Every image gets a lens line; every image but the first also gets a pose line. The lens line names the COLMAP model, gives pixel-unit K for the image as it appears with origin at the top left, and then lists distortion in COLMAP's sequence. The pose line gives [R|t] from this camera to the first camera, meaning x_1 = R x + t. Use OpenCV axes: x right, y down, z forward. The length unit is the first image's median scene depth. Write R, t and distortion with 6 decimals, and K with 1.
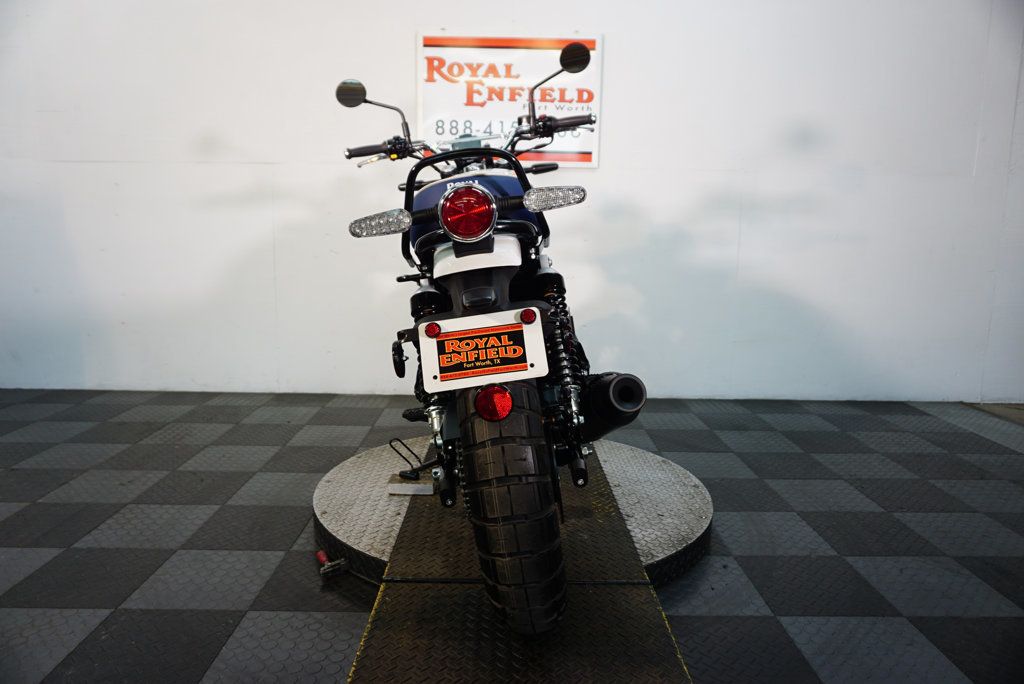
lens RADIAL K [[688.4, 0, 512.0], [0, 688.4, 342.0], [0, 0, 1]] dist [-0.065233, 0.055386]
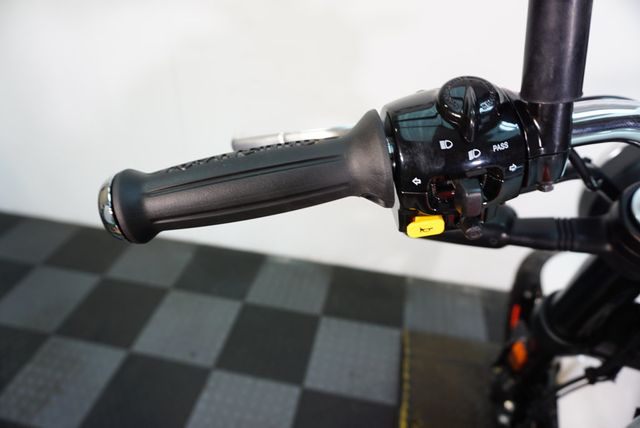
lens RADIAL K [[432.2, 0, 318.5], [0, 432.2, 211.9], [0, 0, 1]] dist [-0.061045, 0.024320]
pose [[0.977917, 0.124524, -0.167843, -0.149616], [-0.039482, 0.898725, 0.436731, -0.260032], [0.205228, -0.420460, 0.883795, 0.761203]]
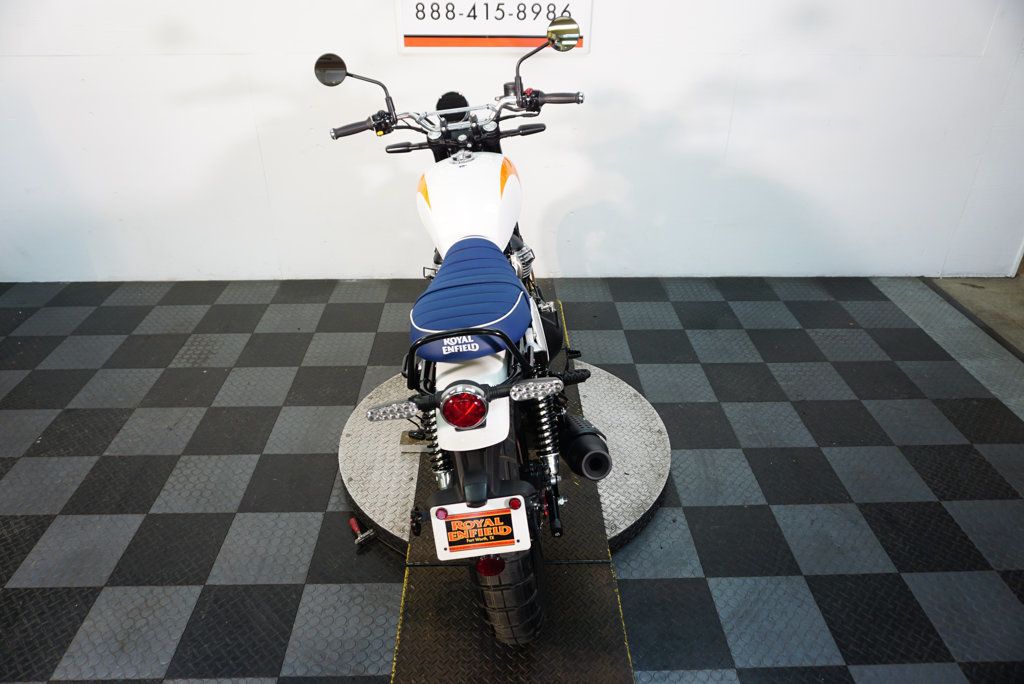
lens RADIAL K [[685.0, 0, 512.0], [0, 685.0, 342.0], [0, 0, 1]] dist [-0.050977, 0.030128]
pose [[0.999813, -0.017123, 0.008945, 0.004373], [0.012627, 0.929648, 0.368232, -0.291506], [-0.014620, -0.368050, 0.929691, -0.030492]]
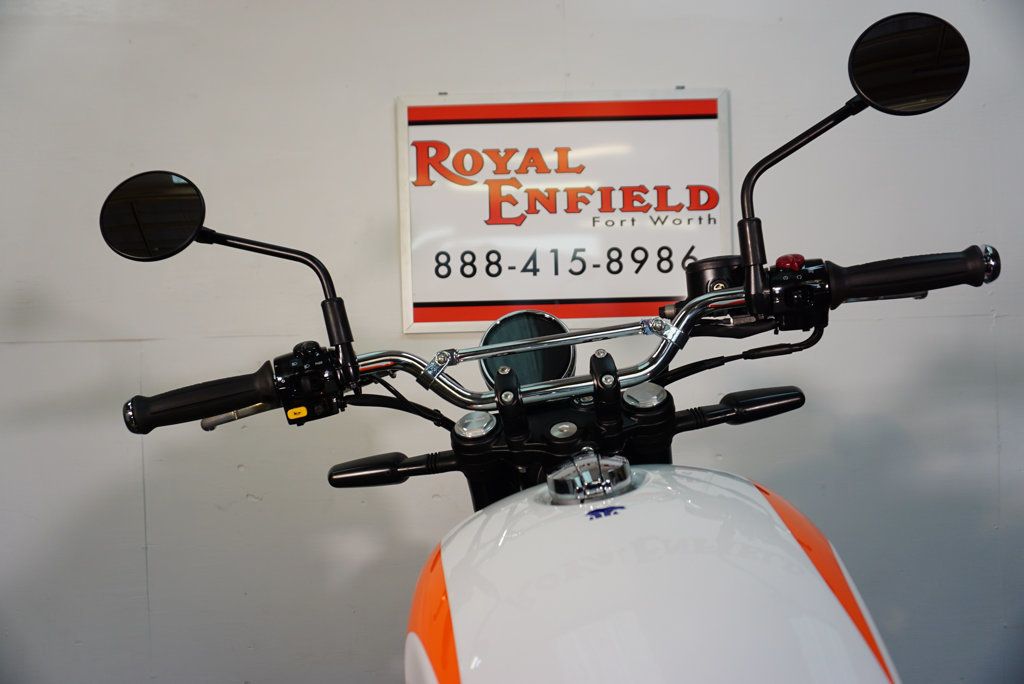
lens RADIAL K [[685.0, 0, 512.0], [0, 685.0, 342.0], [0, 0, 1]] dist [-0.050977, 0.030128]
pose [[0.998944, -0.045815, -0.003549, -0.063722], [0.044771, 0.987757, -0.149435, -0.210252], [0.010352, 0.149118, 0.988765, 0.583682]]
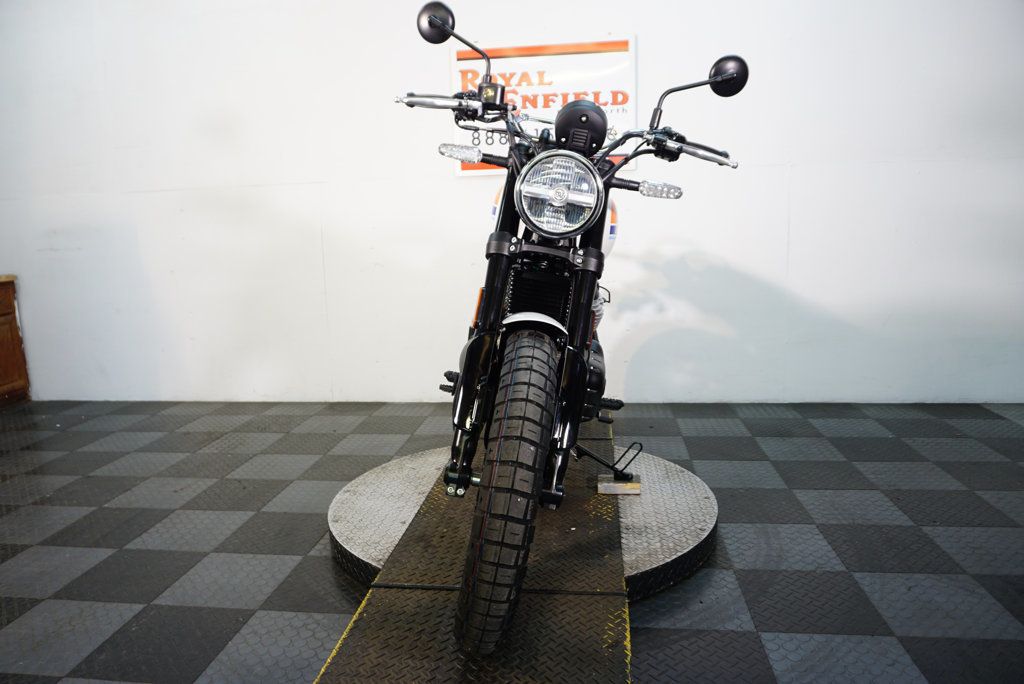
lens RADIAL K [[705.3, 0, 508.0], [0, 705.3, 345.6], [0, 0, 1]] dist [-0.060235, 0.036429]
pose [[0.989689, -0.022506, -0.141450, 0.102280], [0.023802, 0.999689, 0.007477, -0.017772], [0.141238, -0.010767, 0.989917, -0.031435]]
